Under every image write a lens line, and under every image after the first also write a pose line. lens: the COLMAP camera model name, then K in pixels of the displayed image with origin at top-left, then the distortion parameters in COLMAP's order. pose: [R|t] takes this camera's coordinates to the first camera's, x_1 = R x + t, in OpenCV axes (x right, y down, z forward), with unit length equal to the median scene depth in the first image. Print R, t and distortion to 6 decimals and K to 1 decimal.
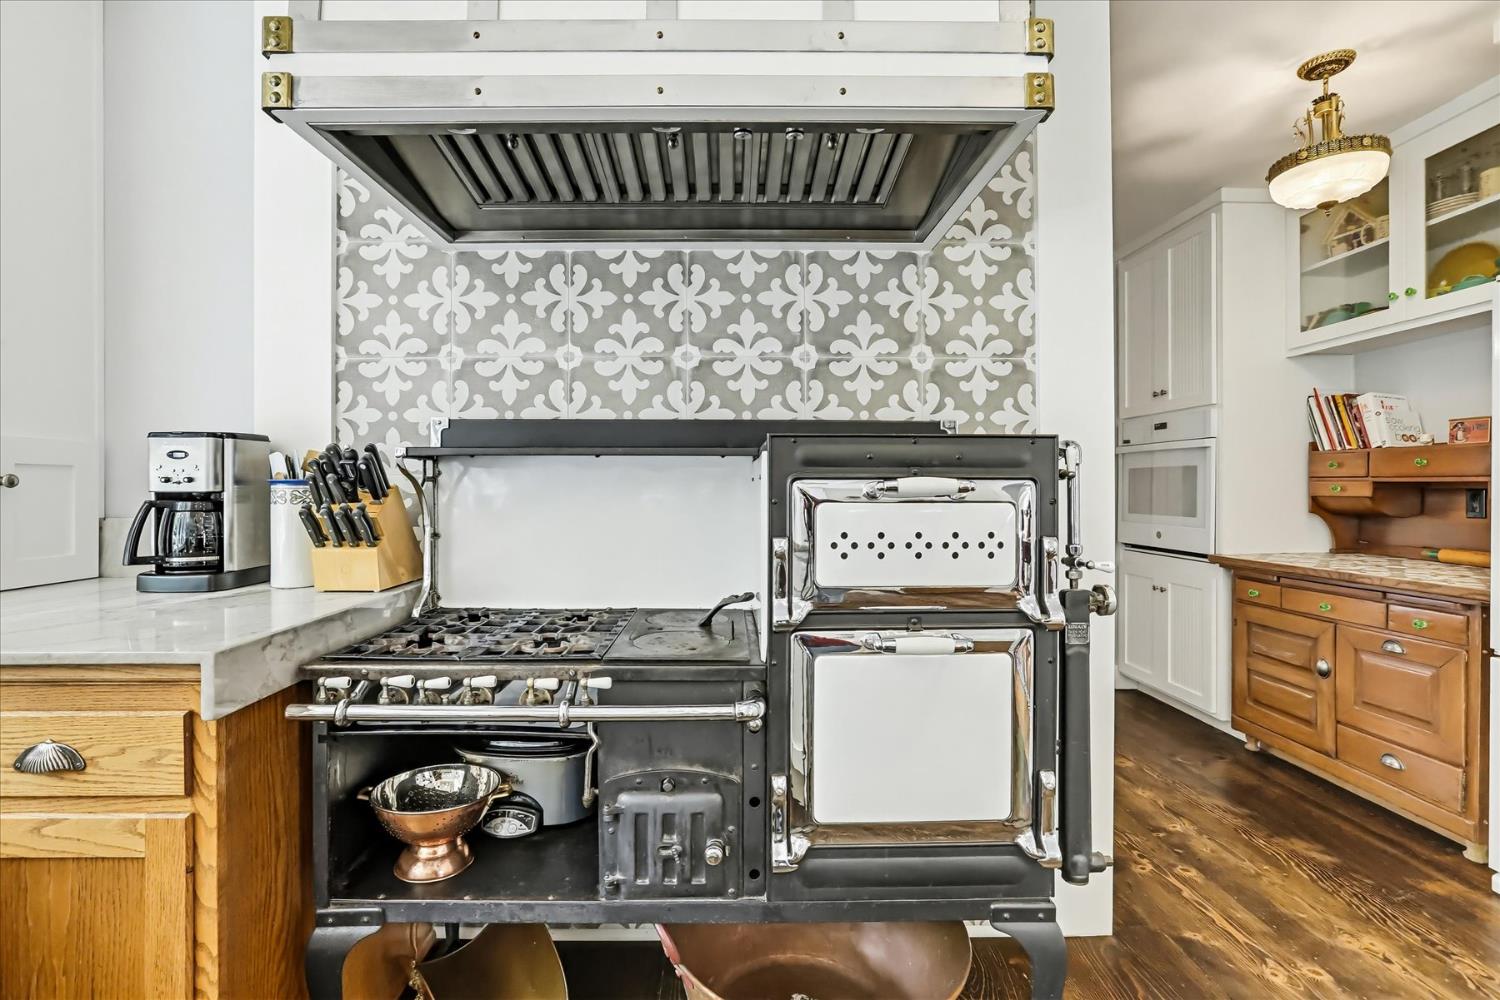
lens RADIAL K [[693.5, 0, 752.9], [0, 693.5, 491.3], [0, 0, 1]] dist [0.004269, 0.000835]
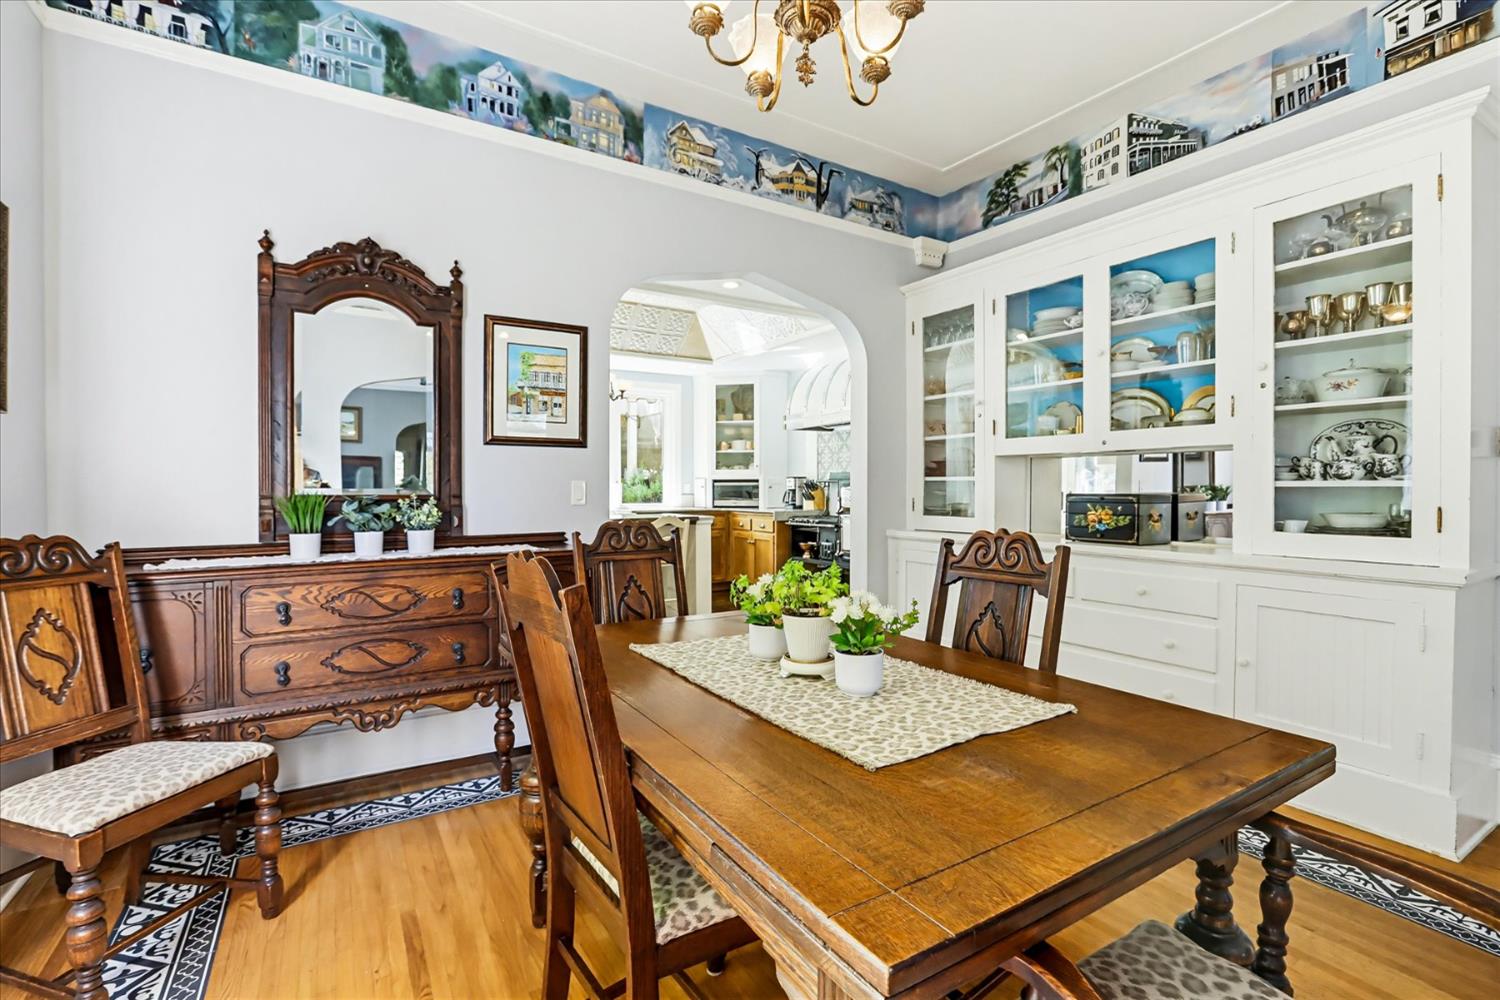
lens RADIAL K [[693.5, 0, 752.1], [0, 693.5, 496.3], [0, 0, 1]] dist [0.004269, 0.000835]
pose [[0.517160, 0.008642, -0.855845, 3.403628], [-0.003407, 0.999962, 0.008039, 0.013152], [0.855882, -0.001242, 0.517170, -1.881839]]
